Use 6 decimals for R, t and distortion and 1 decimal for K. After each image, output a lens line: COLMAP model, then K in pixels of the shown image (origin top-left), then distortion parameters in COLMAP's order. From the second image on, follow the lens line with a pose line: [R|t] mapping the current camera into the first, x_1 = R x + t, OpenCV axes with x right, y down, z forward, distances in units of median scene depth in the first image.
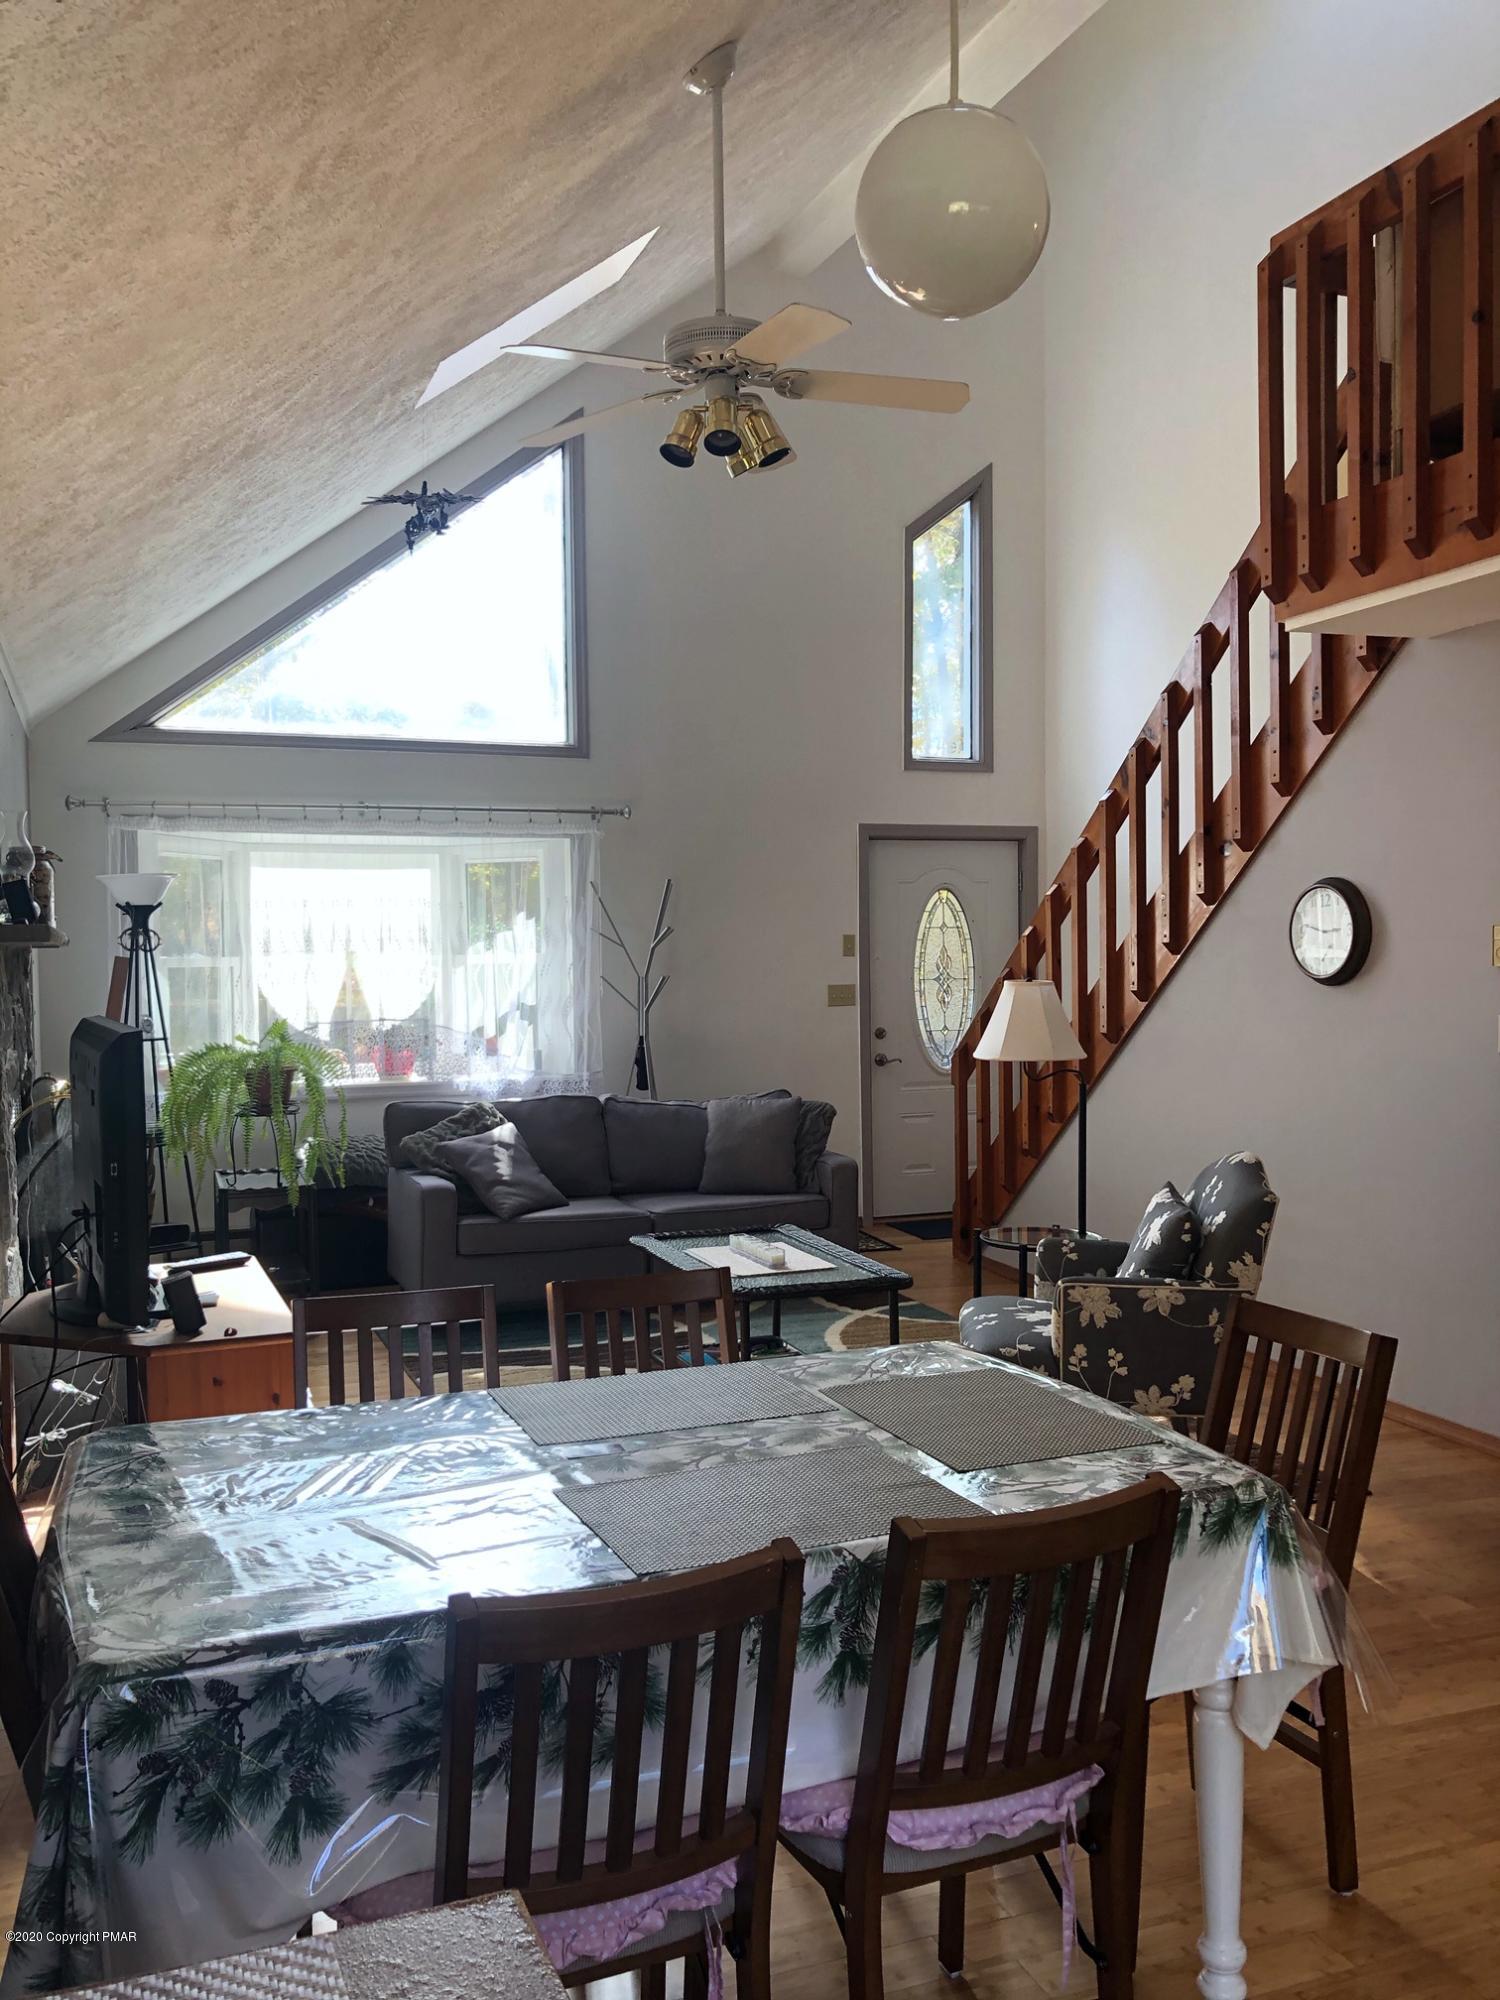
lens RADIAL K [[1576.3, 0, 750.0], [0, 1576.3, 1000.0], [0, 0, 1]] dist [0.139933, -0.275113]
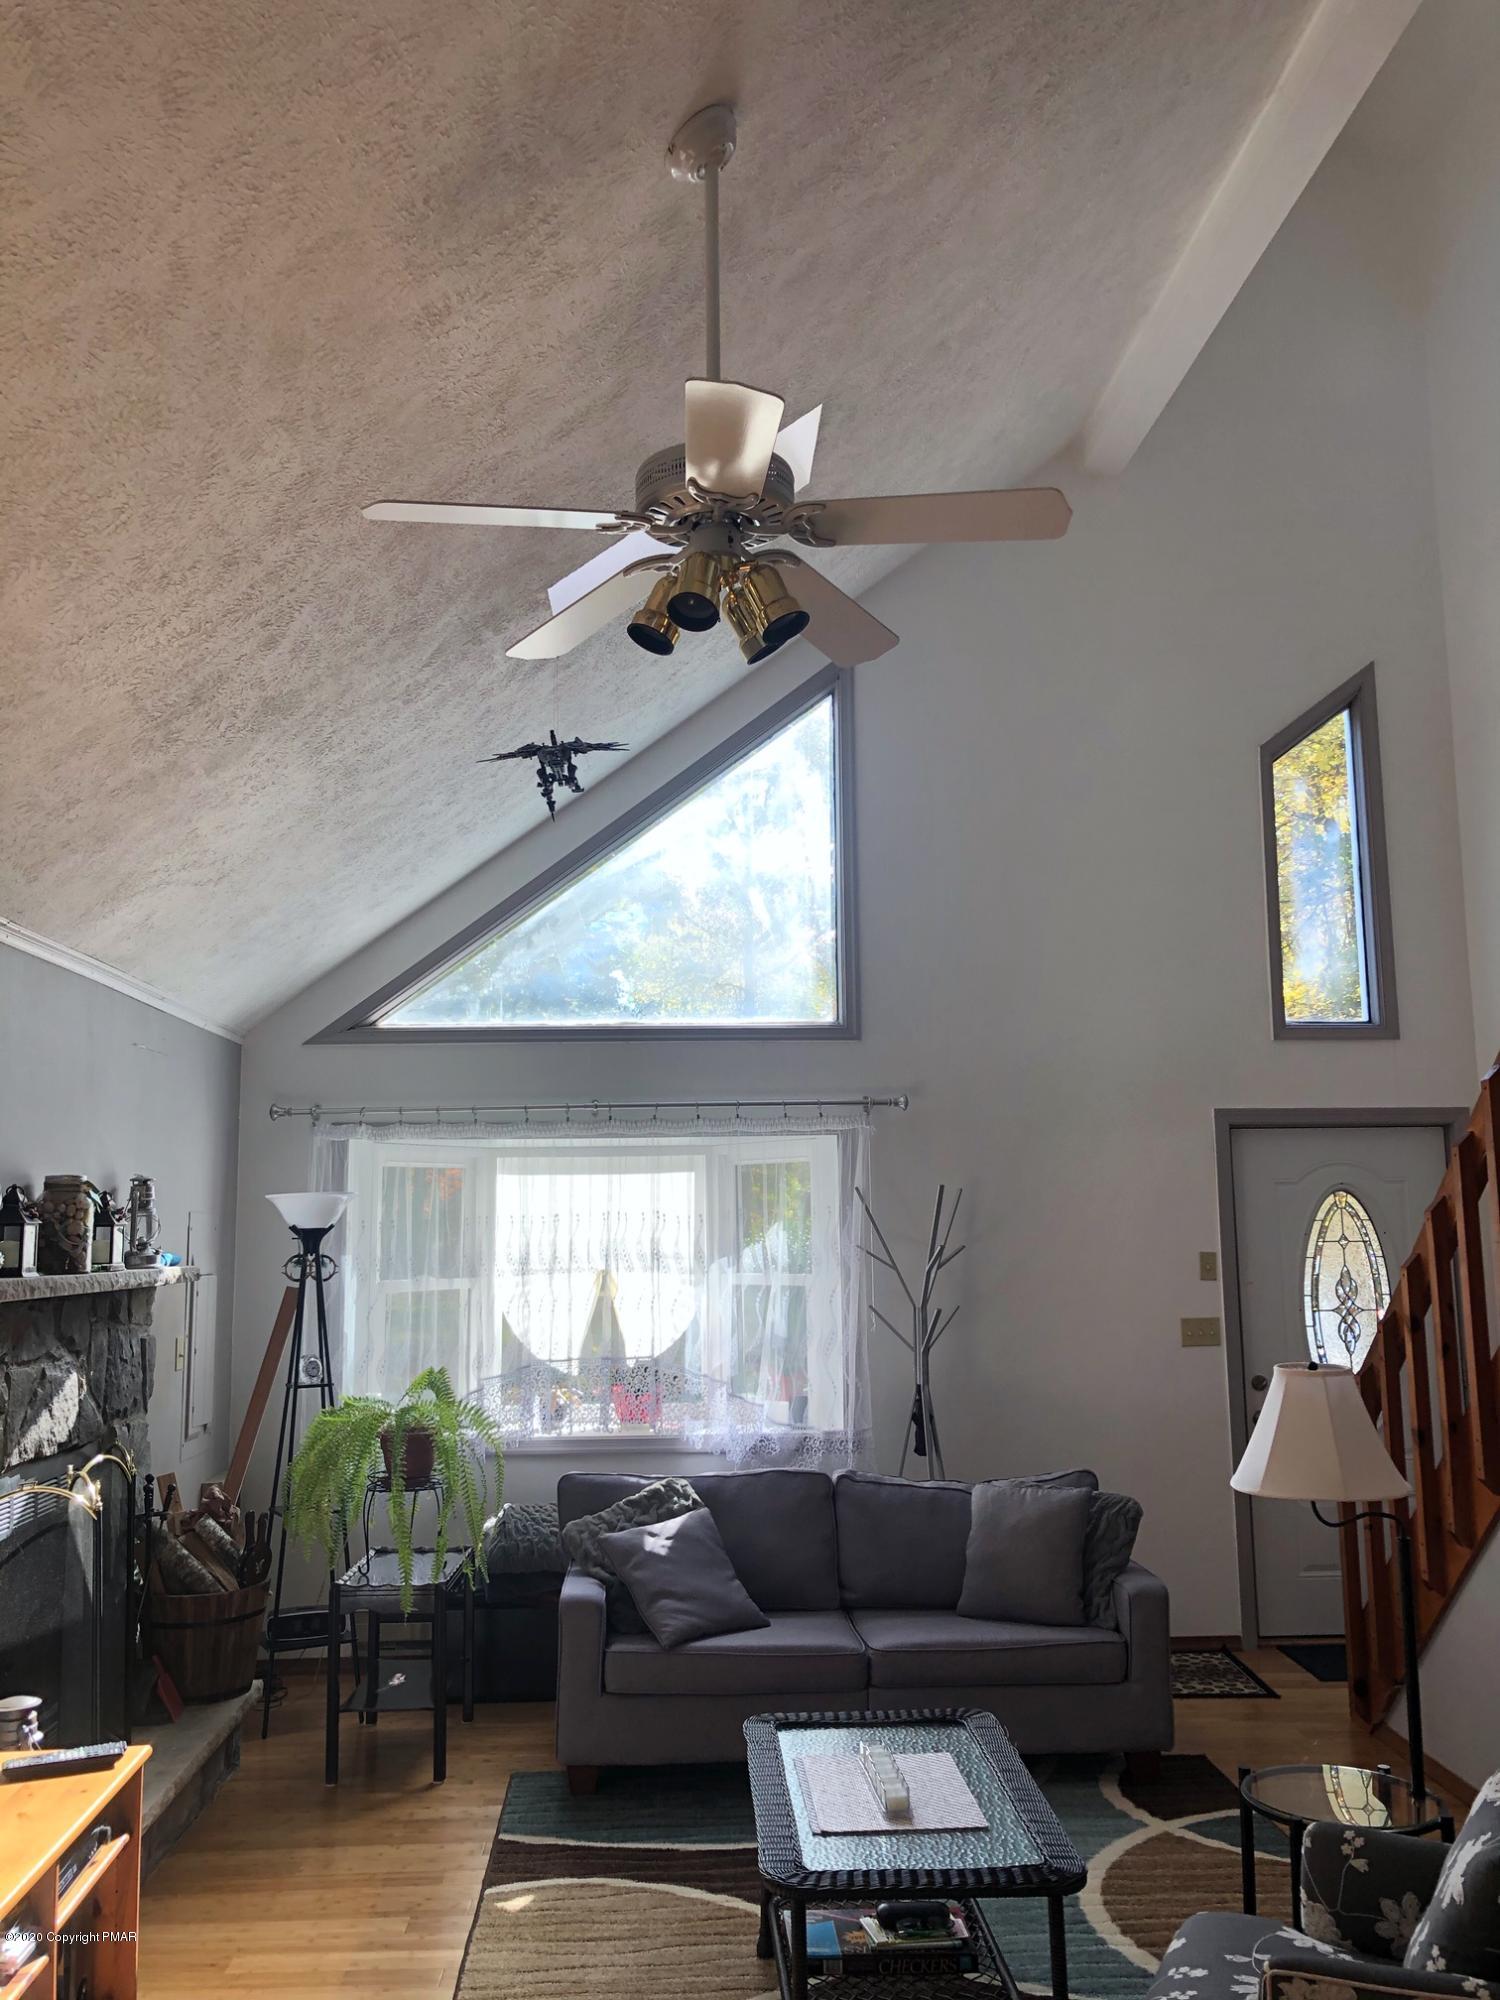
lens RADIAL K [[1630.2, 0, 750.0], [0, 1630.2, 1000.0], [0, 0, 1]] dist [0.007799, -0.019250]
pose [[0.951667, -0.041381, -0.304333, 0.110168], [-0.010526, 0.985906, -0.166971, -0.030891], [0.306953, 0.162104, 0.937818, 0.184274]]
